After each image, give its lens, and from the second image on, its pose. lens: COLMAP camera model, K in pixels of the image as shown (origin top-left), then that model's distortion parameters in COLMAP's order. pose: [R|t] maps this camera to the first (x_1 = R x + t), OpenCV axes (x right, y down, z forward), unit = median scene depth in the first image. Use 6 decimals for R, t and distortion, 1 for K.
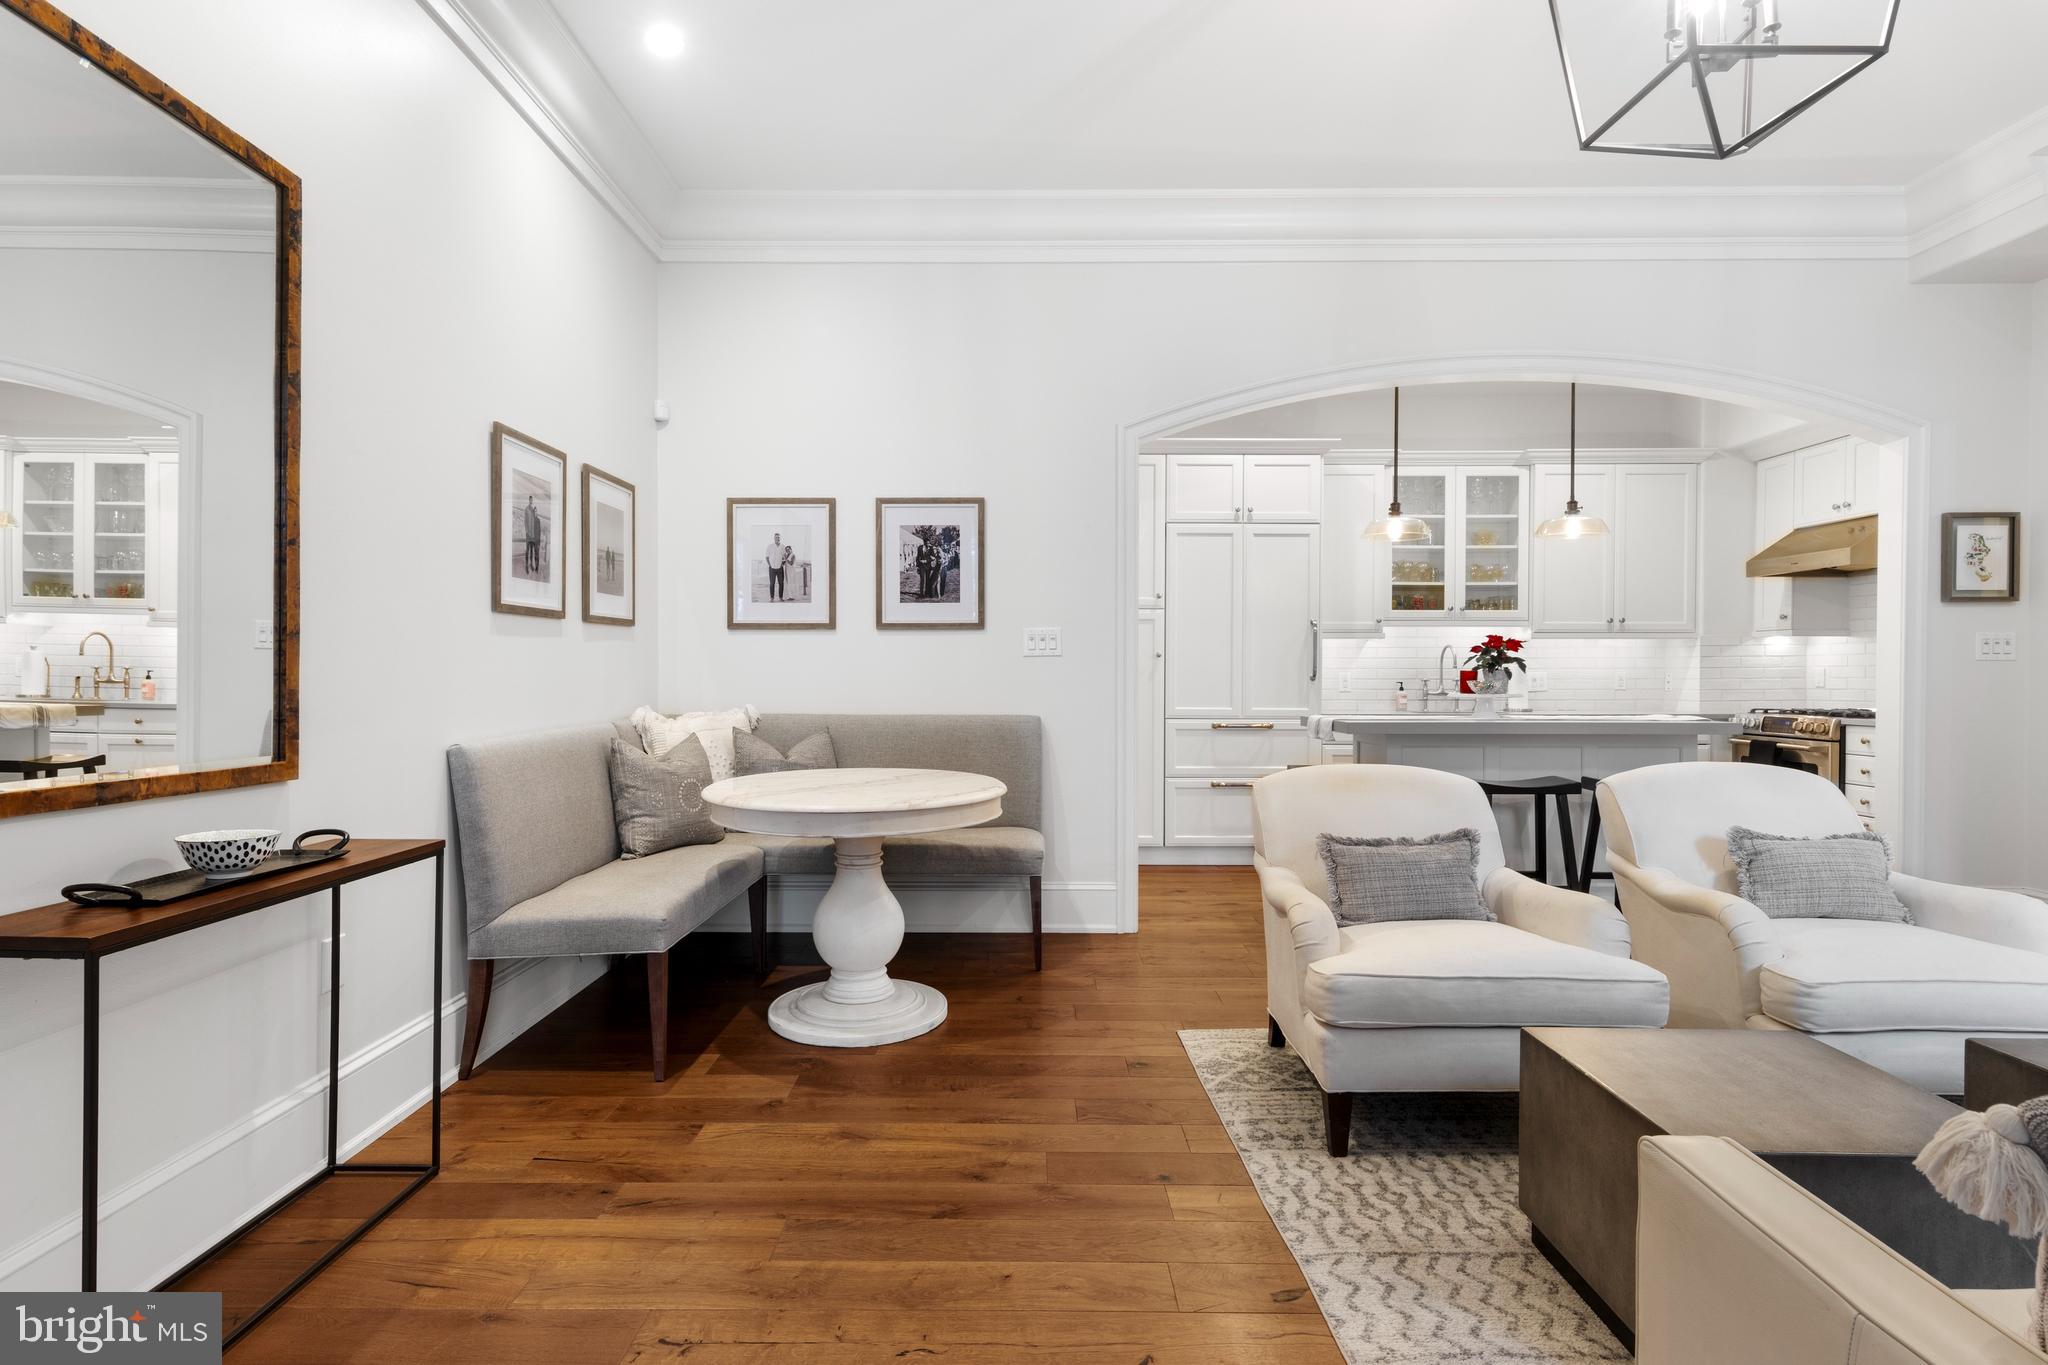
lens RADIAL K [[1053.5, 0, 1024.0], [0, 1053.5, 682.5], [0, 0, 1]] dist [0.013598, -0.001461]
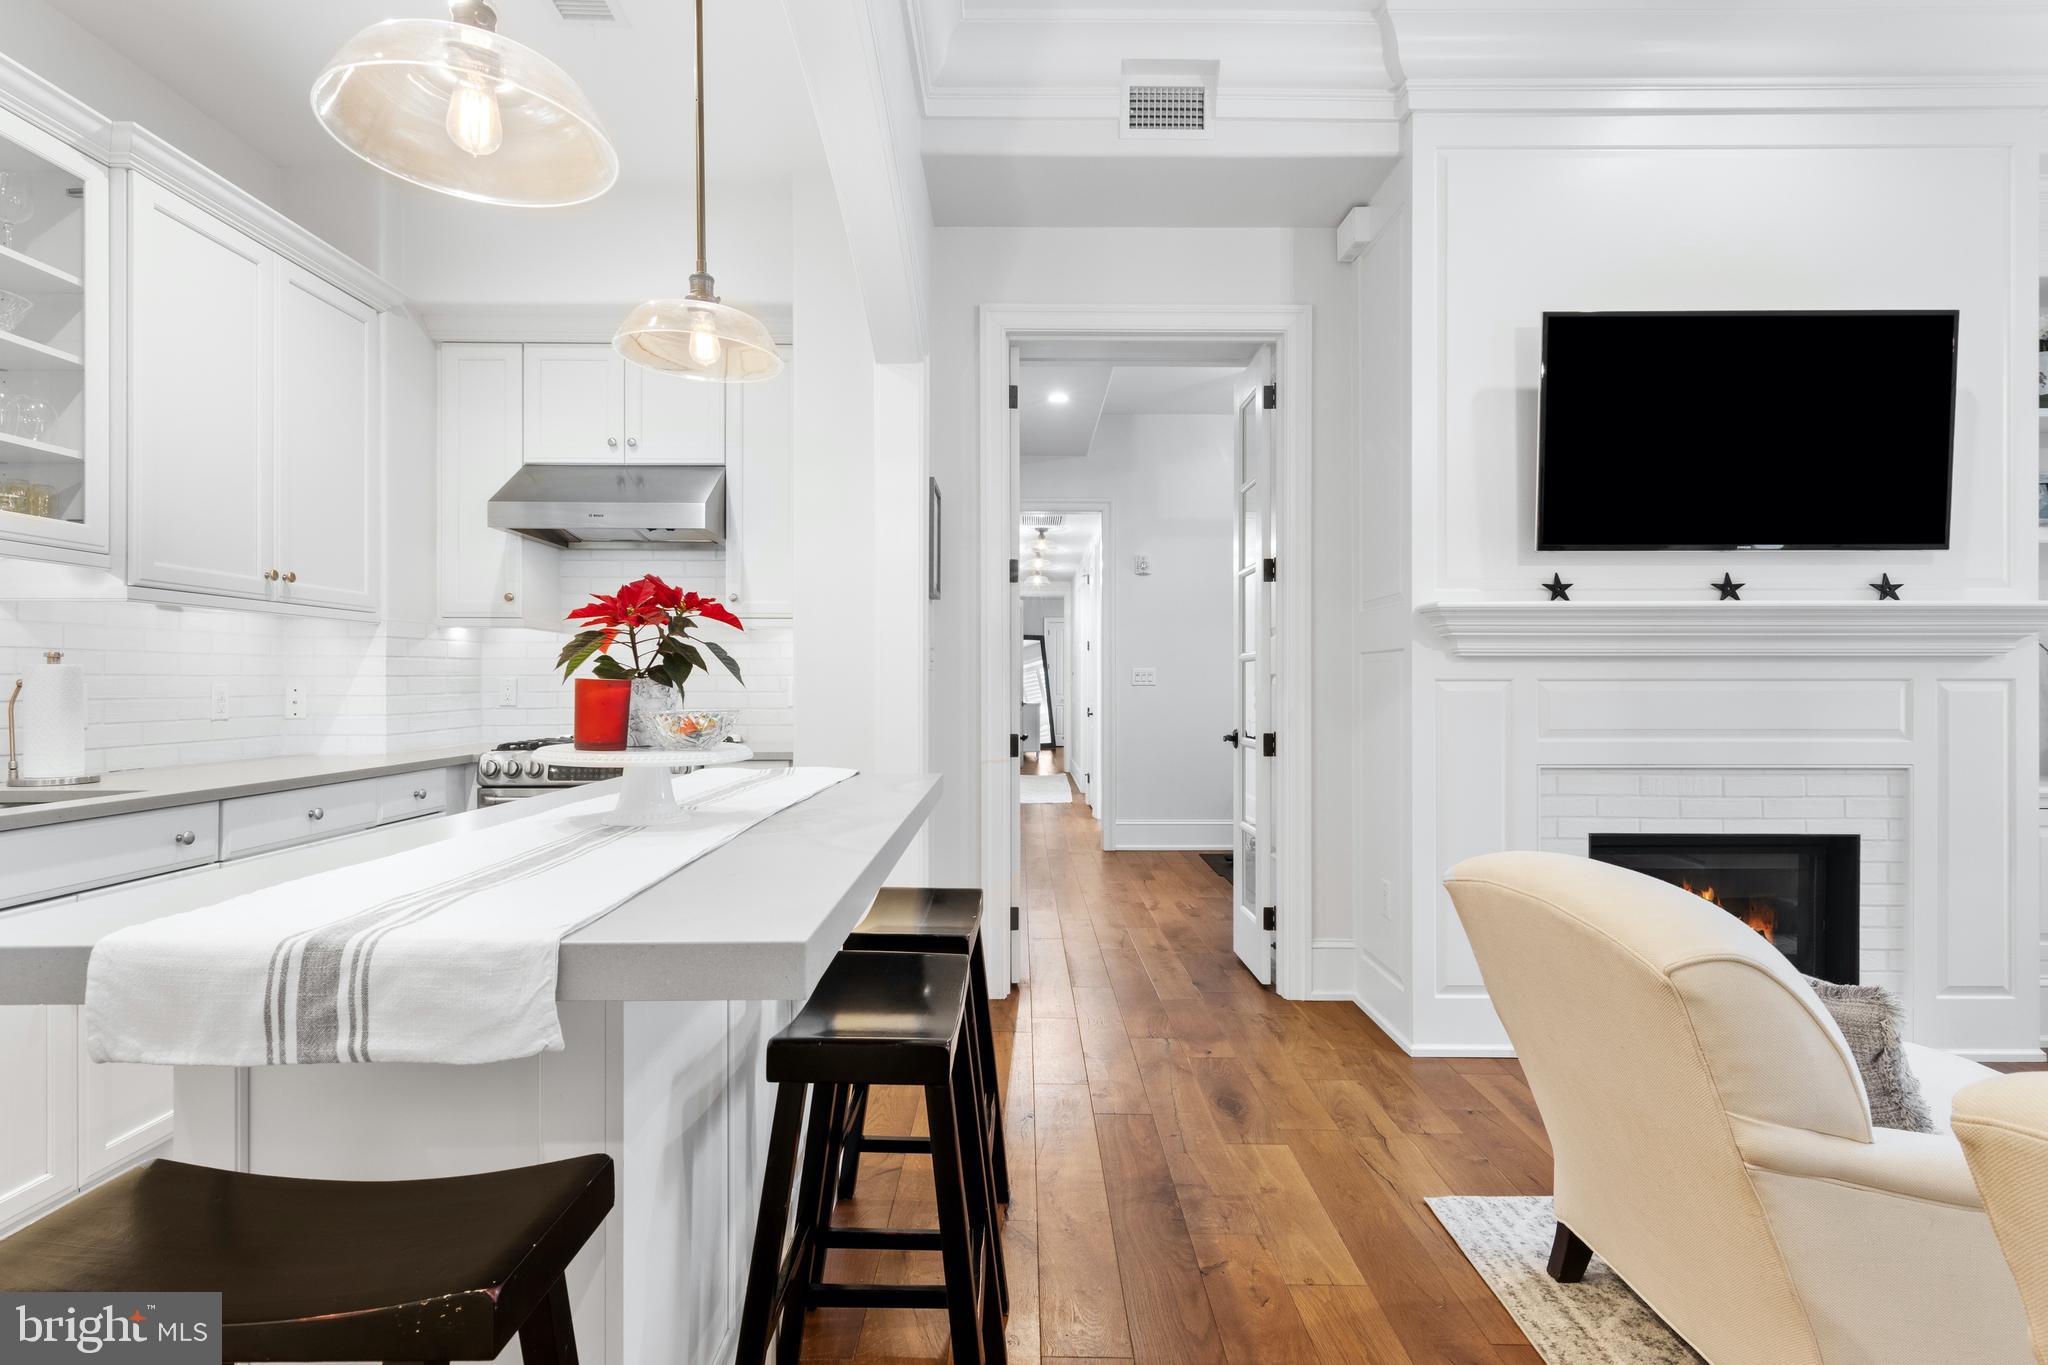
lens RADIAL K [[1048.8, 0, 1022.8], [0, 1048.8, 683.2], [0, 0, 1]] dist [0.010682, -0.003853]
pose [[-0.005474, 0.000701, 0.999985, 0.093318], [0.008492, 0.999964, -0.000654, -0.008186], [-0.999949, 0.008489, -0.005480, 0.801005]]
